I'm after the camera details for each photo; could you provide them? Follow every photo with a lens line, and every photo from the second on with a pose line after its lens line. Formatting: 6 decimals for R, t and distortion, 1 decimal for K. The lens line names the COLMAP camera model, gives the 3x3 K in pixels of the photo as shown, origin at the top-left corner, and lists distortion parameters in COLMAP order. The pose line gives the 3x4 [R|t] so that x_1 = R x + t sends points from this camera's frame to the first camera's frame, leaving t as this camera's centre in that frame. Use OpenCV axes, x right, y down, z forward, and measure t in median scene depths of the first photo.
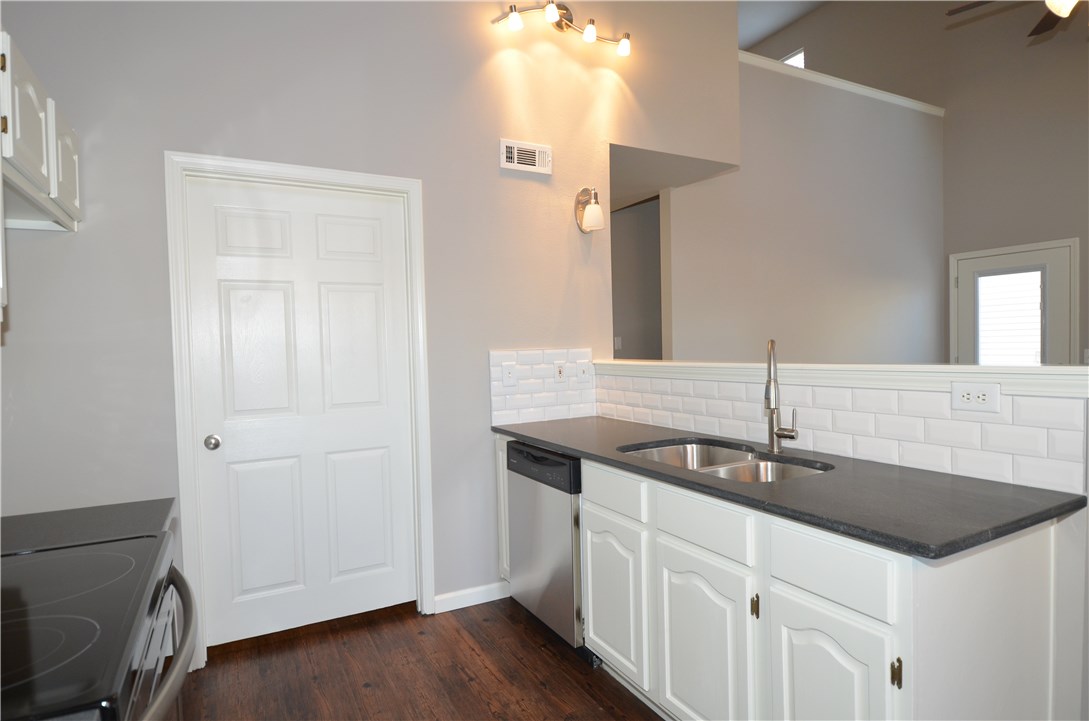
lens RADIAL K [[607.6, 0, 549.6], [0, 607.6, 362.5], [0, 0, 1]] dist [0.008737, -0.003564]
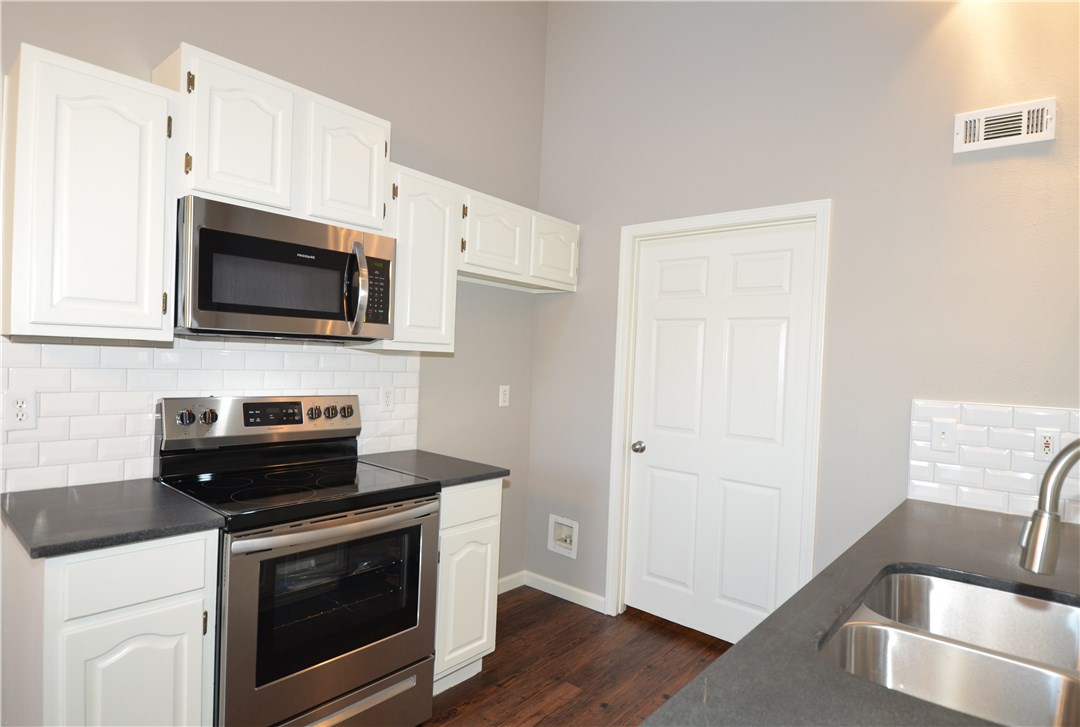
lens RADIAL K [[602.6, 0, 543.6], [0, 602.6, 365.4], [0, 0, 1]] dist [0.008737, -0.003564]
pose [[0.351942, 0.052628, -0.934541, 0.442717], [-0.075275, 0.996776, 0.027785, -0.047982], [0.932990, 0.060569, 0.354769, 0.291178]]
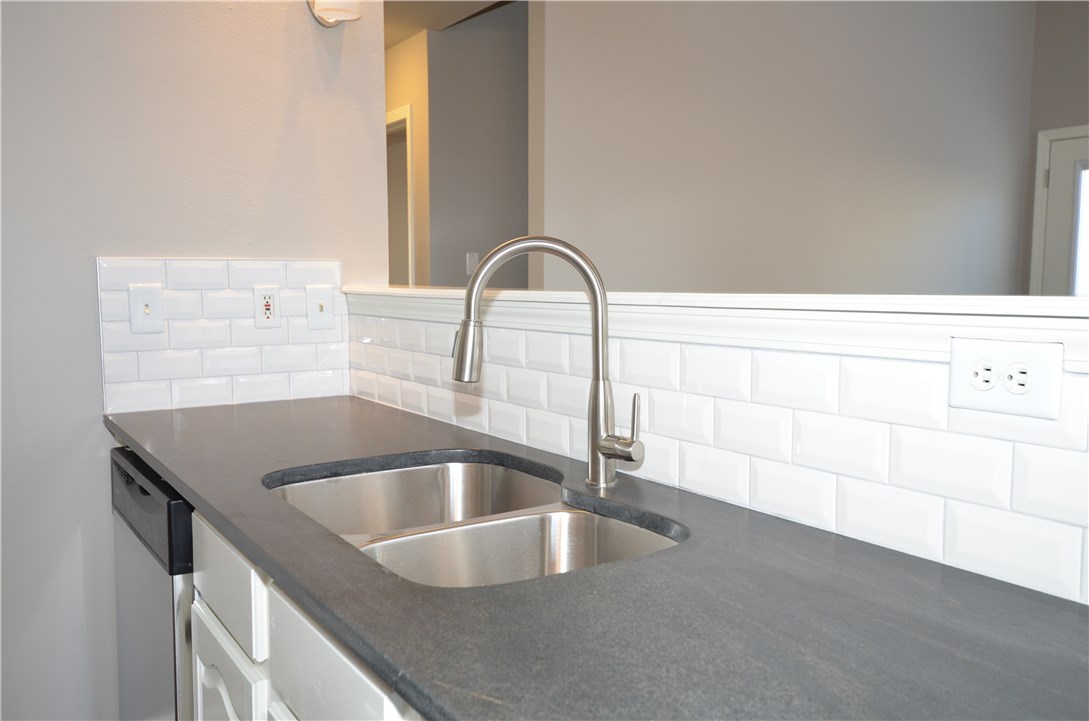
lens RADIAL K [[932.1, 0, 552.0], [0, 932.1, 362.6], [0, 0, 1]] dist [0.043937, 0.006838]
pose [[0.994627, 0.017706, 0.101995, 0.180851], [-0.024014, 0.997852, 0.060953, 0.009113], [-0.100696, -0.063075, 0.992916, 0.223053]]
